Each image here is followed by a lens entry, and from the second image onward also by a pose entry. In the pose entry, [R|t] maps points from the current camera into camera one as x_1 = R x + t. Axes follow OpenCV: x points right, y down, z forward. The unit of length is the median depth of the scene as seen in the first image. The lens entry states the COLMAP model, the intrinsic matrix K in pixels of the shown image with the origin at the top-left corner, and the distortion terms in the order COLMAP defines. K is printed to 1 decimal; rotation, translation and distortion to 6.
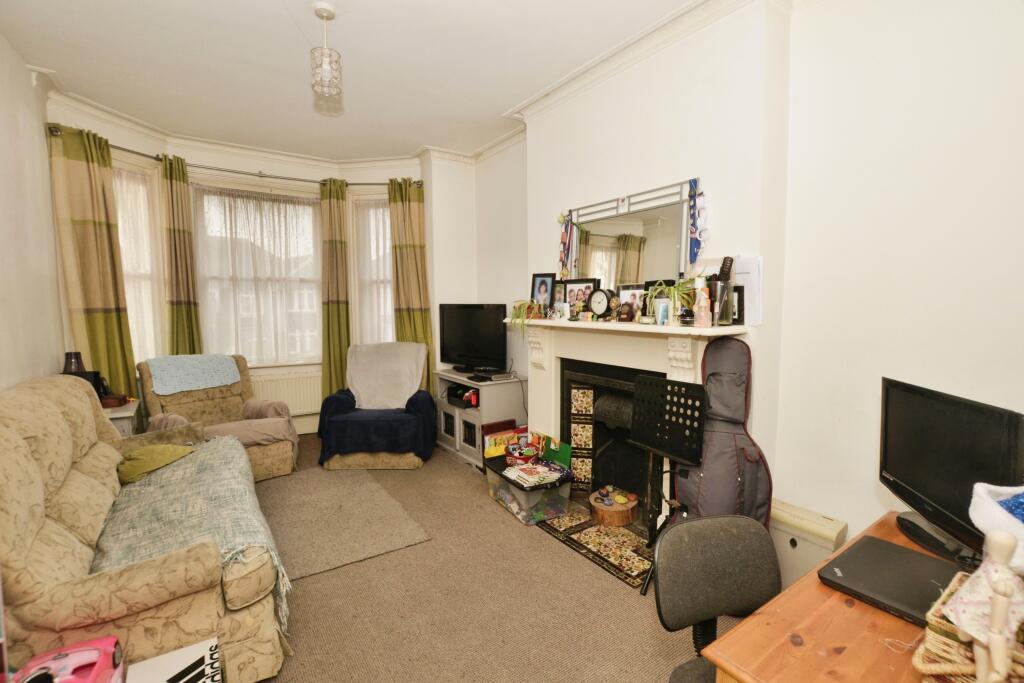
lens RADIAL K [[467.9, 0, 515.2], [0, 467.9, 345.5], [0, 0, 1]] dist [-0.016784, -0.000197]
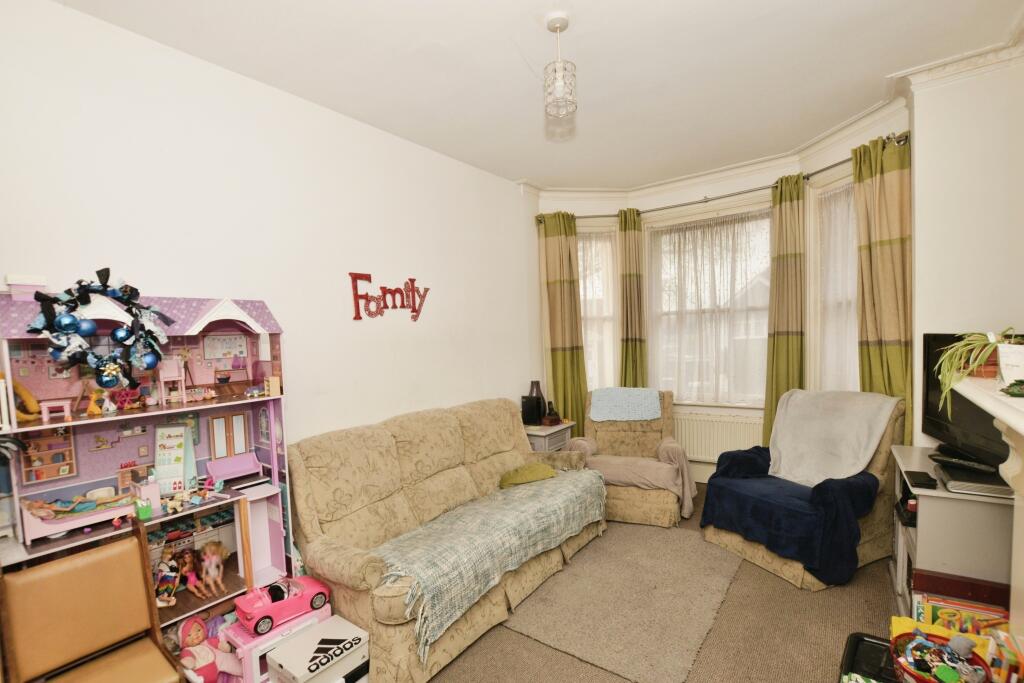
lens RADIAL K [[467.9, 0, 531.0], [0, 467.9, 366.0], [0, 0, 1]] dist [-0.016784, -0.000197]
pose [[0.326898, 0.042268, -0.944114, 0.262568], [-0.037924, 0.998781, 0.031585, -0.056314], [0.944298, 0.025479, 0.328102, 0.411439]]
